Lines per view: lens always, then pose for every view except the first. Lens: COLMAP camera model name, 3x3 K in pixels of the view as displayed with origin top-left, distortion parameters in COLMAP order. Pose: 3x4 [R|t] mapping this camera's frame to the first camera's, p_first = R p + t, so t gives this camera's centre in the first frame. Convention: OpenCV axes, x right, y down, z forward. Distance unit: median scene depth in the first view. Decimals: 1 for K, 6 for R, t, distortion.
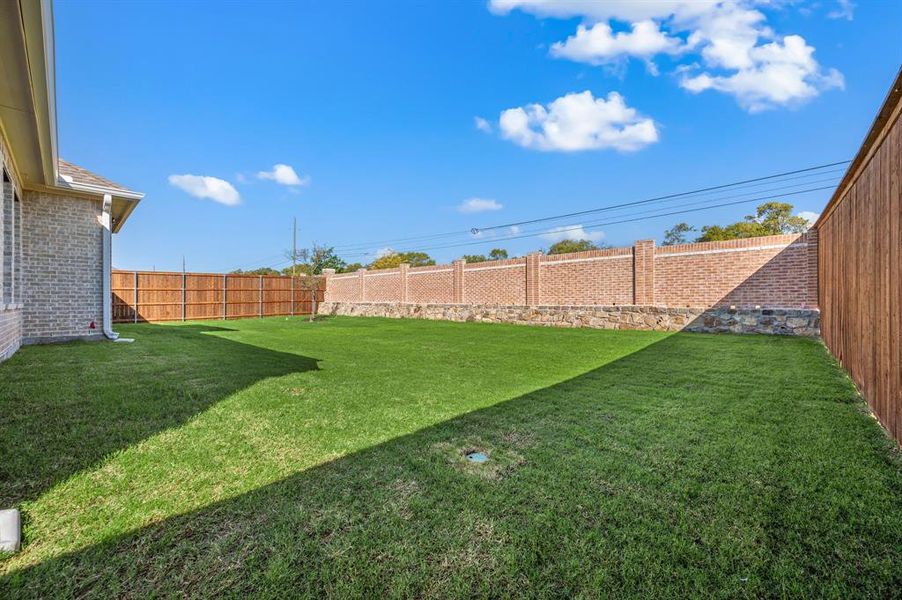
lens RADIAL K [[354.9, 0, 448.6], [0, 354.9, 302.3], [0, 0, 1]] dist [-0.001408, -0.000190]
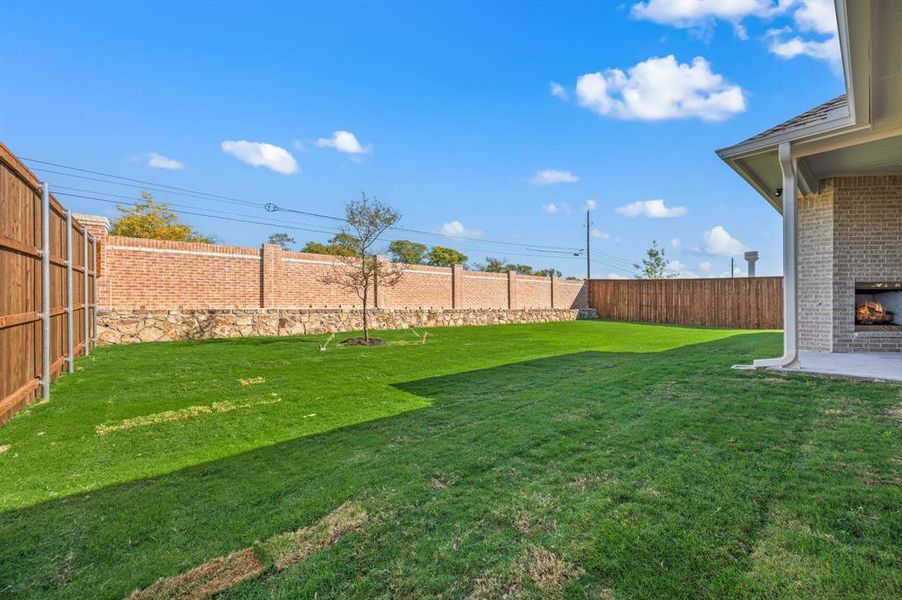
lens RADIAL K [[354.9, 0, 455.1], [0, 354.9, 303.1], [0, 0, 1]] dist [-0.001408, -0.000190]
pose [[0.132497, 0.003485, 0.991177, -1.082978], [-0.002306, 0.999992, -0.003208, -0.009737], [-0.991181, -0.001861, 0.132504, 0.972061]]
